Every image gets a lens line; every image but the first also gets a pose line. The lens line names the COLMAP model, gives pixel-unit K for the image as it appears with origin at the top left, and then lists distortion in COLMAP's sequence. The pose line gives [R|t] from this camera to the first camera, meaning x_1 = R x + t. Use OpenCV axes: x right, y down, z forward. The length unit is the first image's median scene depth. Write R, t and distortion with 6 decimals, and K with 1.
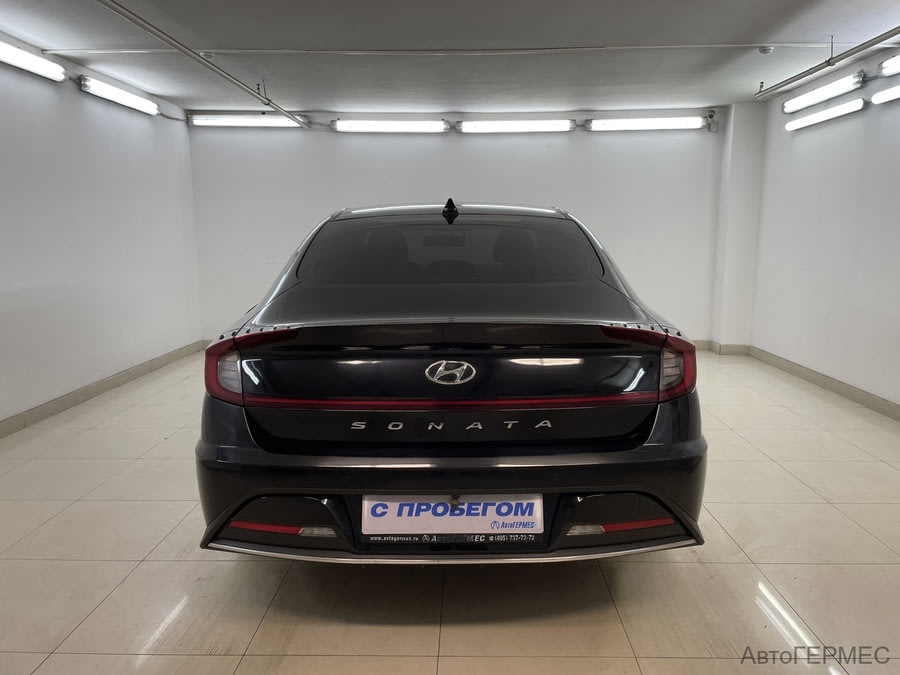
lens RADIAL K [[675.2, 0, 459.2], [0, 675.2, 335.6], [0, 0, 1]] dist [0.095055, -0.116830]
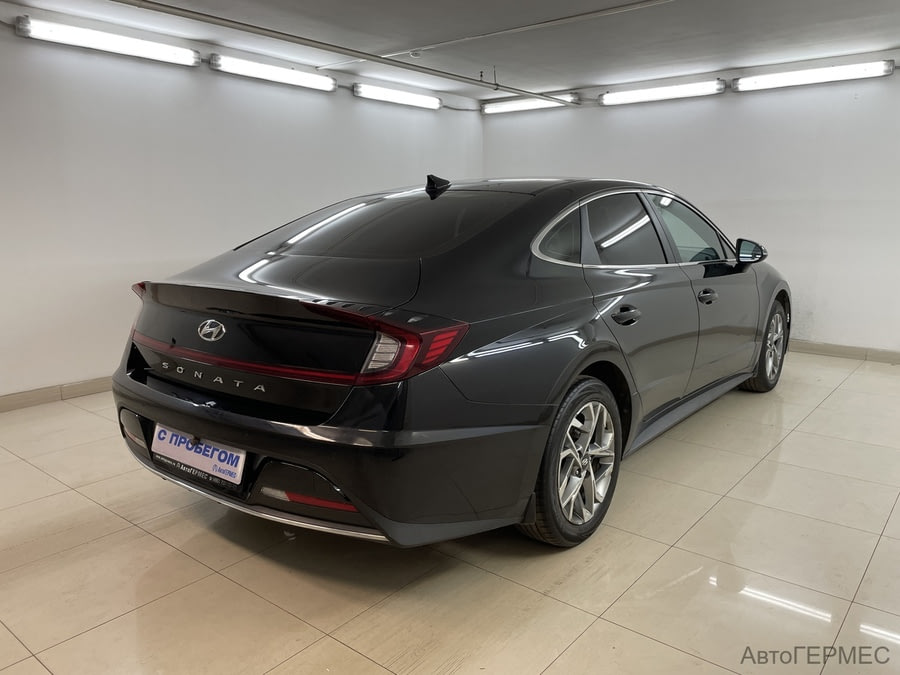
lens RADIAL K [[675.2, 0, 459.2], [0, 675.2, 335.6], [0, 0, 1]] dist [0.095055, -0.116830]
pose [[0.786417, 0.111740, -0.607505, 0.427122], [-0.092187, 0.993719, 0.063441, -0.020357], [0.610778, 0.006113, 0.791779, 0.143271]]
